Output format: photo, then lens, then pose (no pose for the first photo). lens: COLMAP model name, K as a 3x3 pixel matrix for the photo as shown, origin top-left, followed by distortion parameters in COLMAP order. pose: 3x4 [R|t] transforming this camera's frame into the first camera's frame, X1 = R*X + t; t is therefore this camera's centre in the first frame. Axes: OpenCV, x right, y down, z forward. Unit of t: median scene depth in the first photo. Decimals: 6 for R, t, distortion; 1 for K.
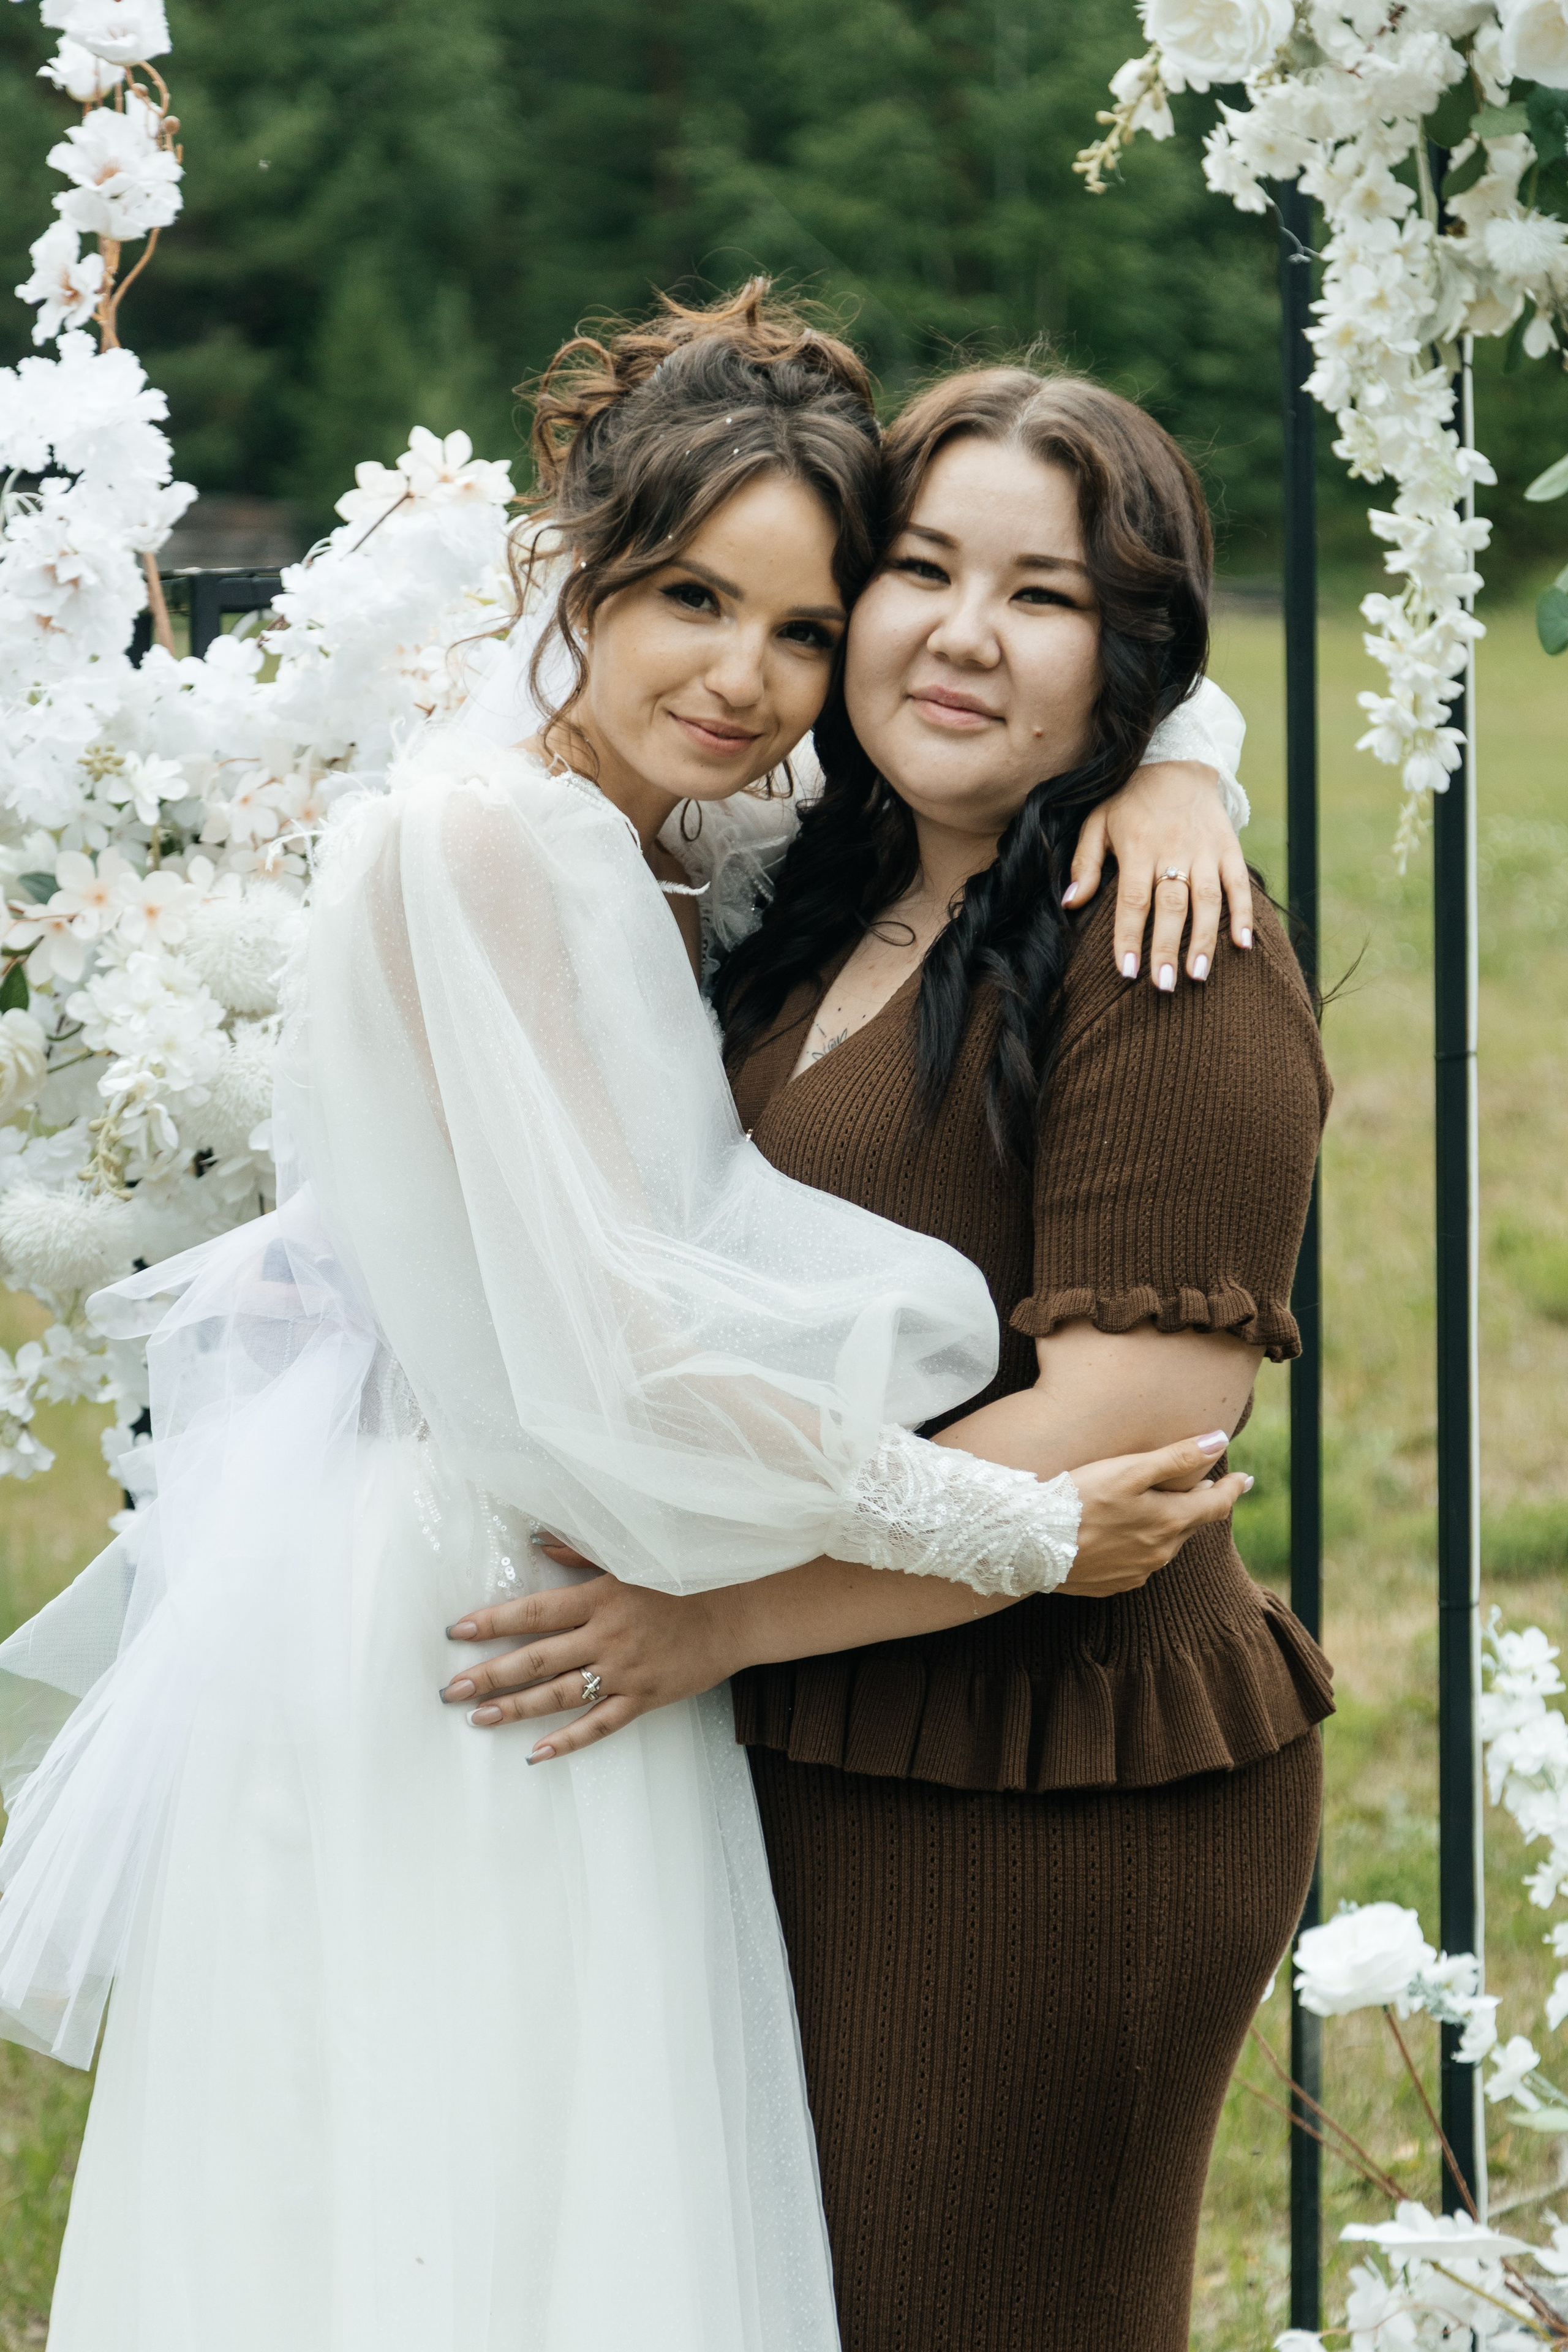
lens RADIAL K [[5973.2, 0, 742.2], [0, 5973.2, 1140.4], [0, 0, 1]] dist [0.030601, 0.000000]
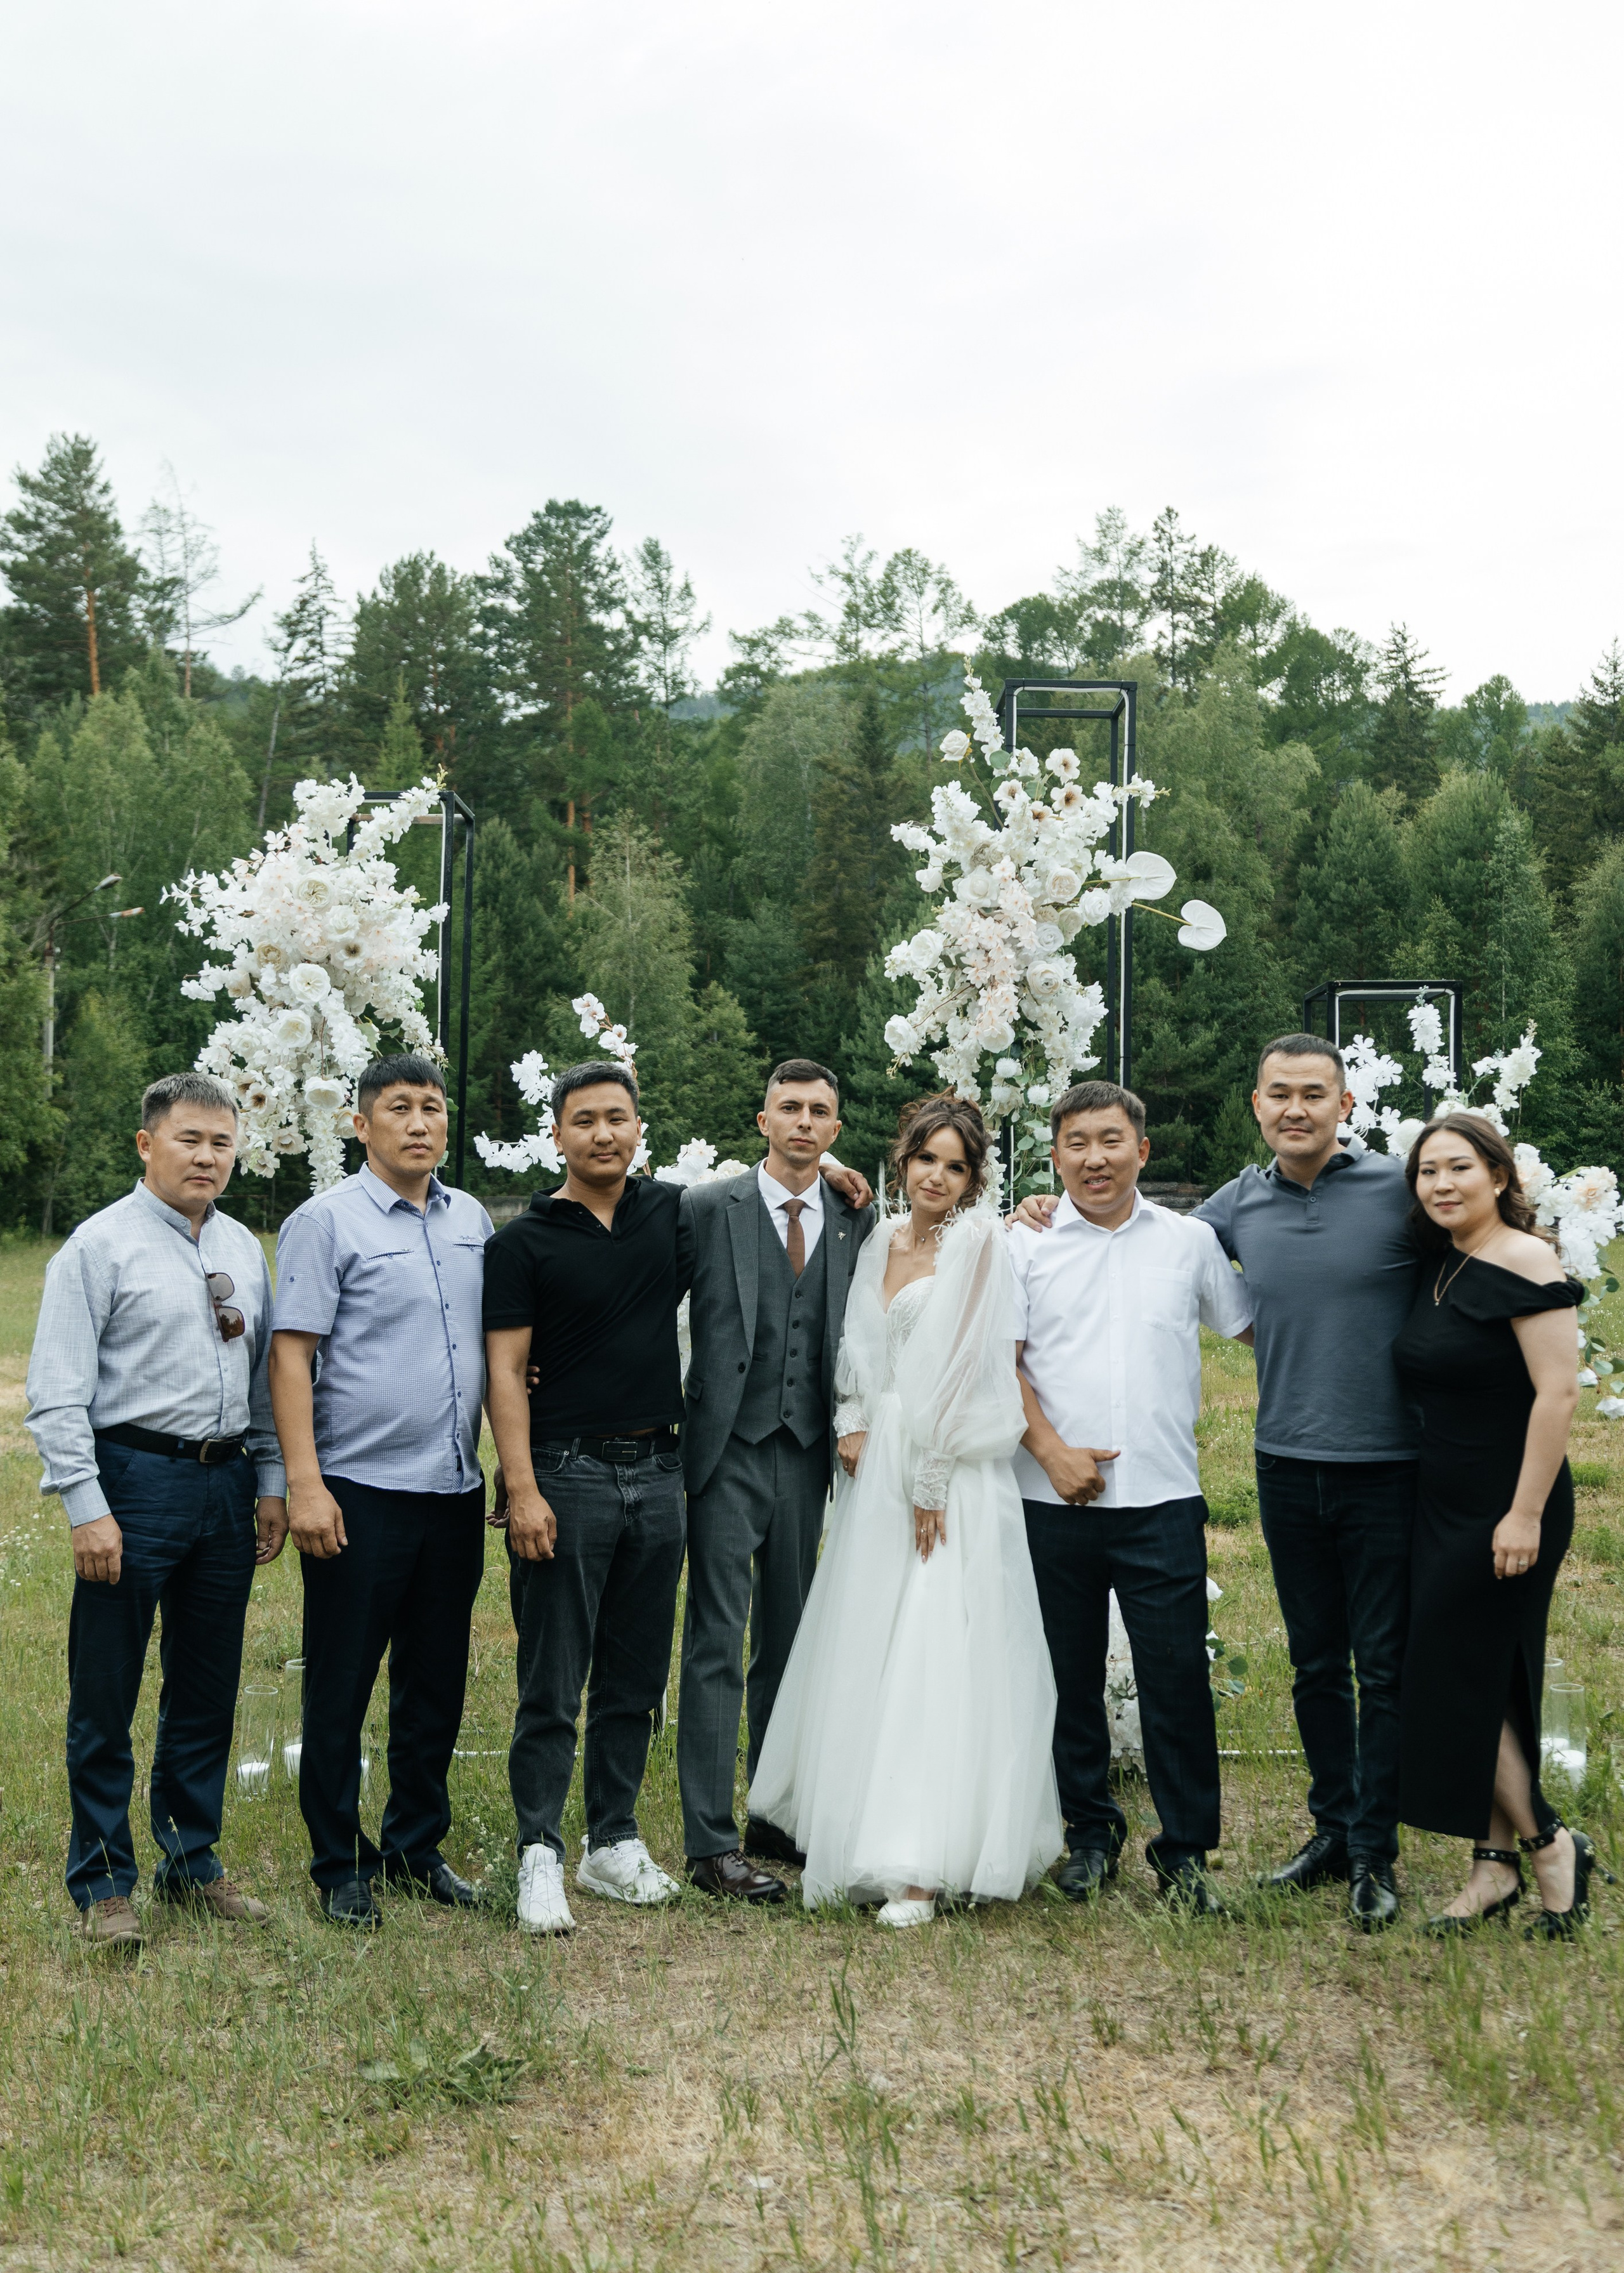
lens RADIAL K [[2347.3, 0, 812.6], [0, 2347.3, 1197.1], [0, 0, 1]] dist [0.026792, 0.000000]
pose [[0.970612, 0.011706, -0.240367, 0.378453], [-0.035614, 0.994805, -0.095364, 0.065594], [0.238002, 0.101122, 0.965986, -0.484232]]
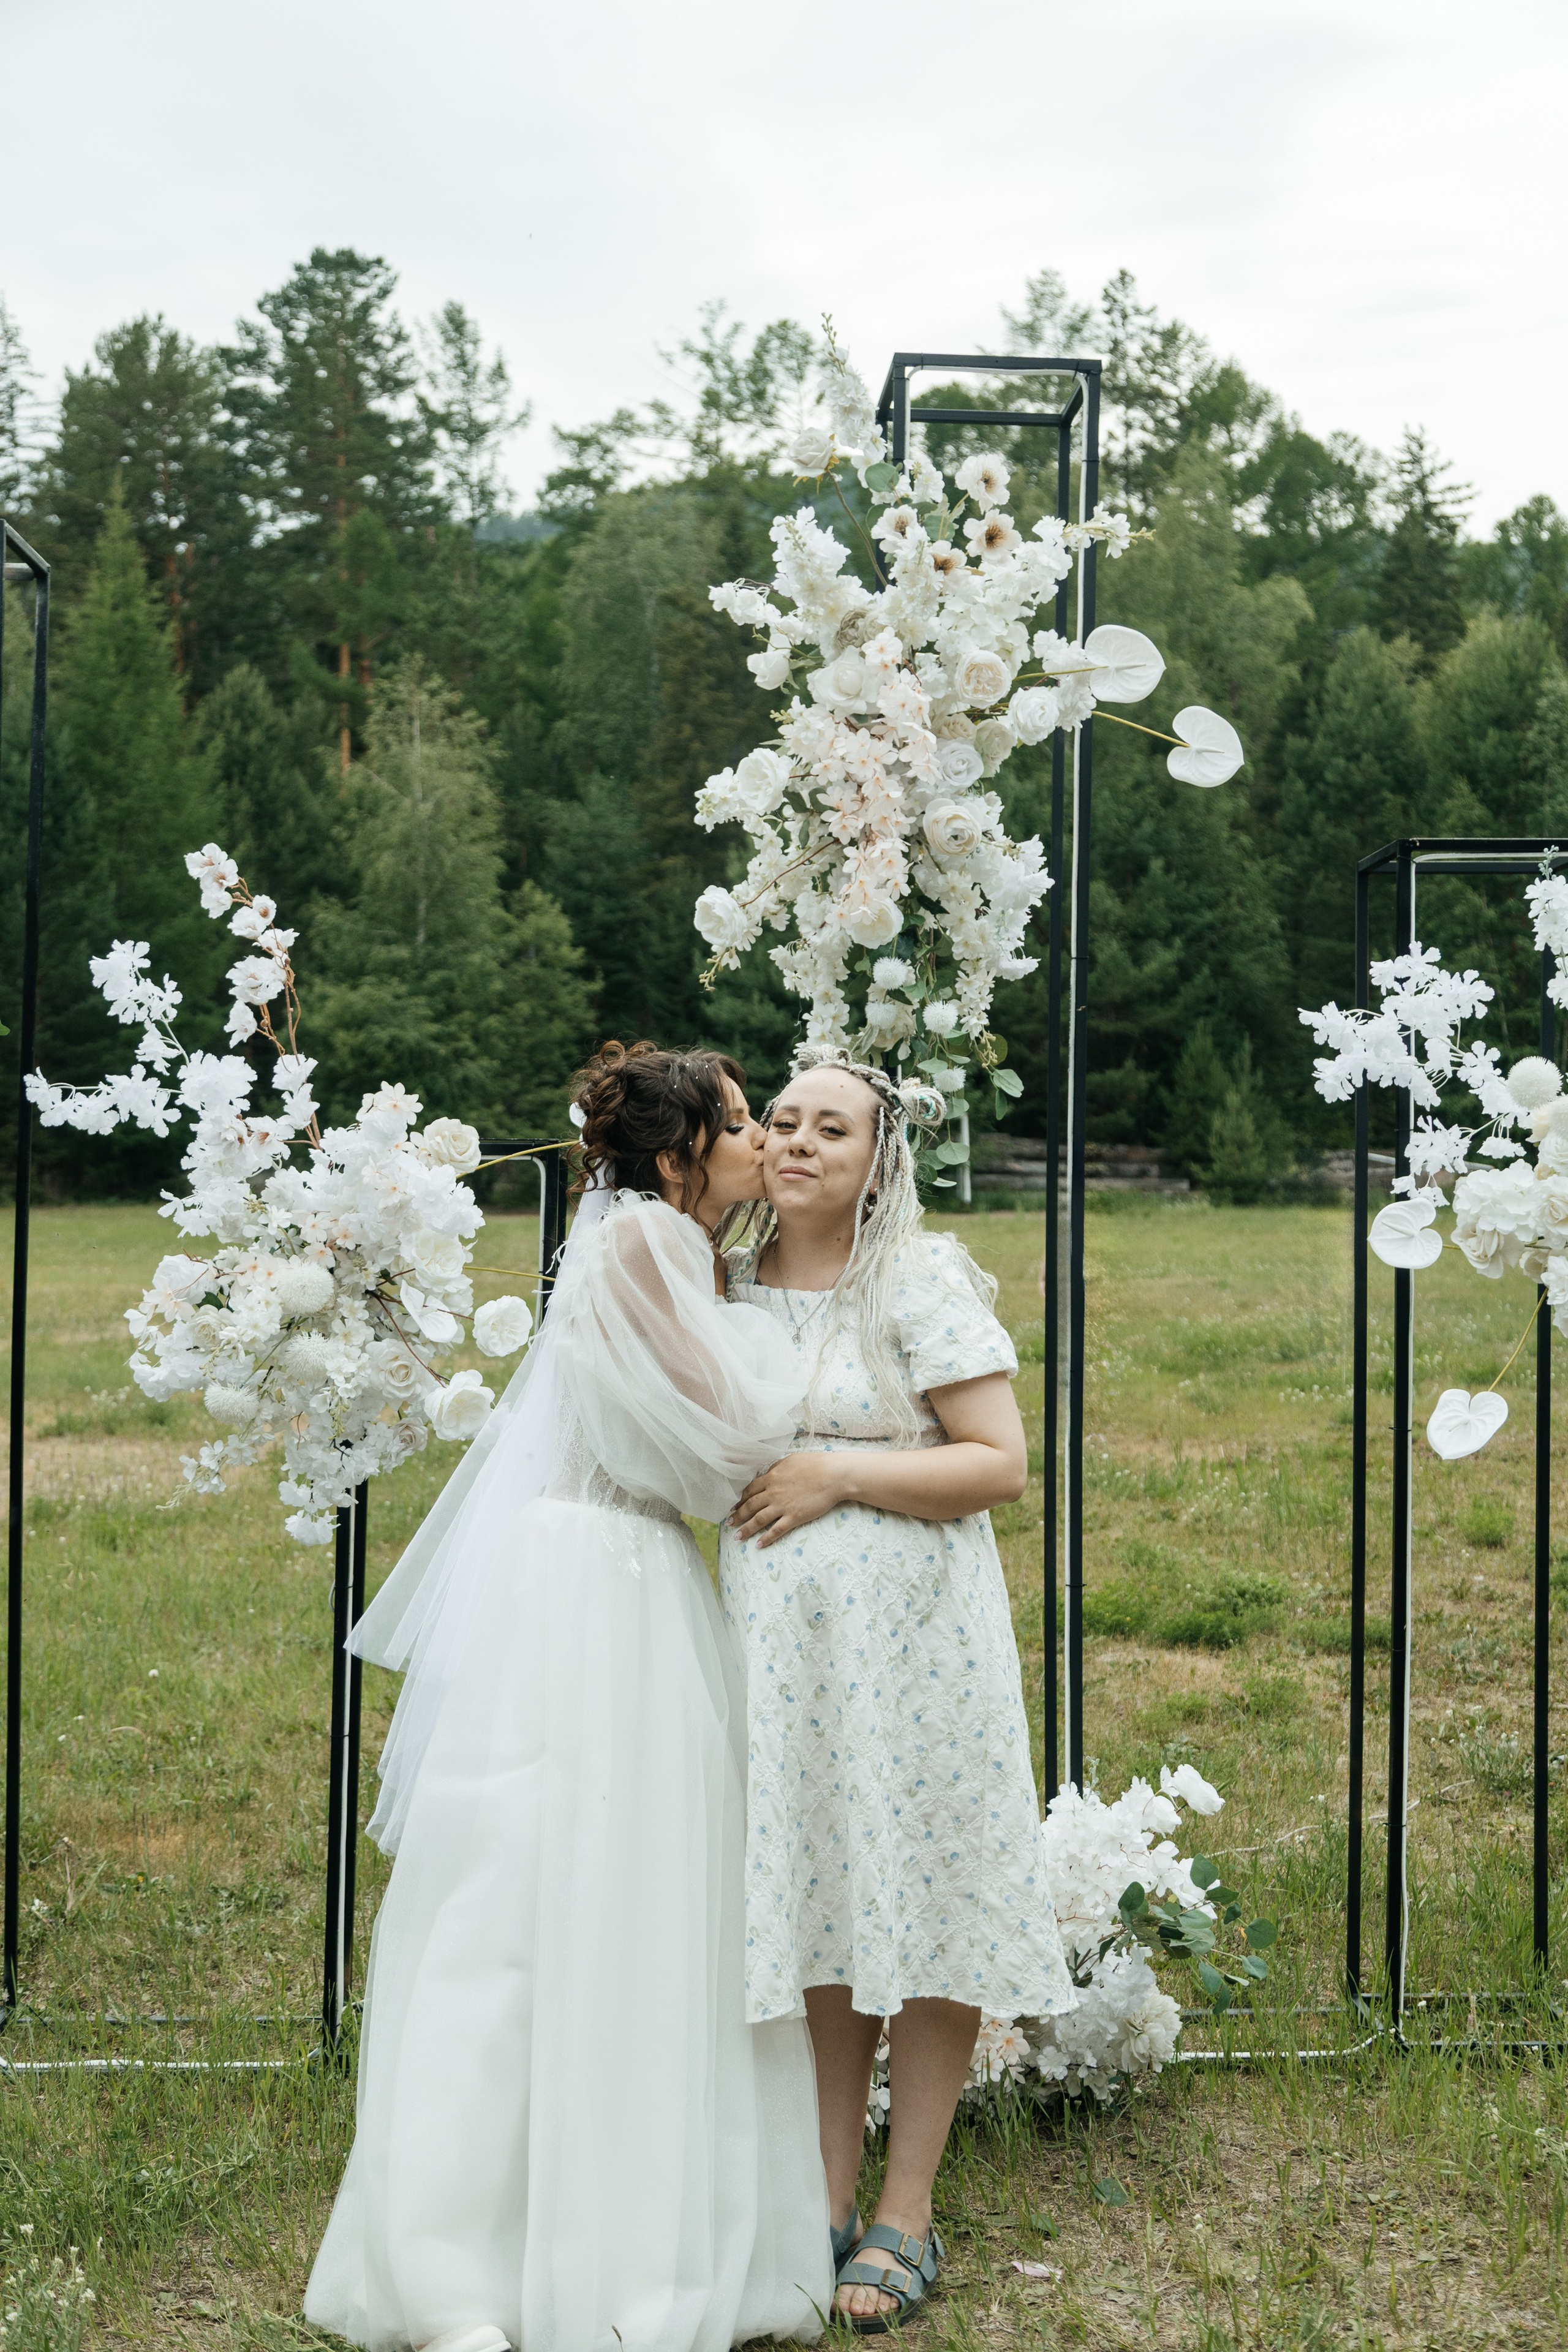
lens RADIAL K [[3019.3, 0, 757.2], [0, 3019.3, 1251.3], [0, 0, 1]] dist [0.049897, 0.000000]
pose [[0.977940, 0.021979, -0.207728, 0.337600], [-0.036661, 0.997073, -0.067097, 0.029034], [0.205646, 0.073233, 0.975883, -0.190260]]
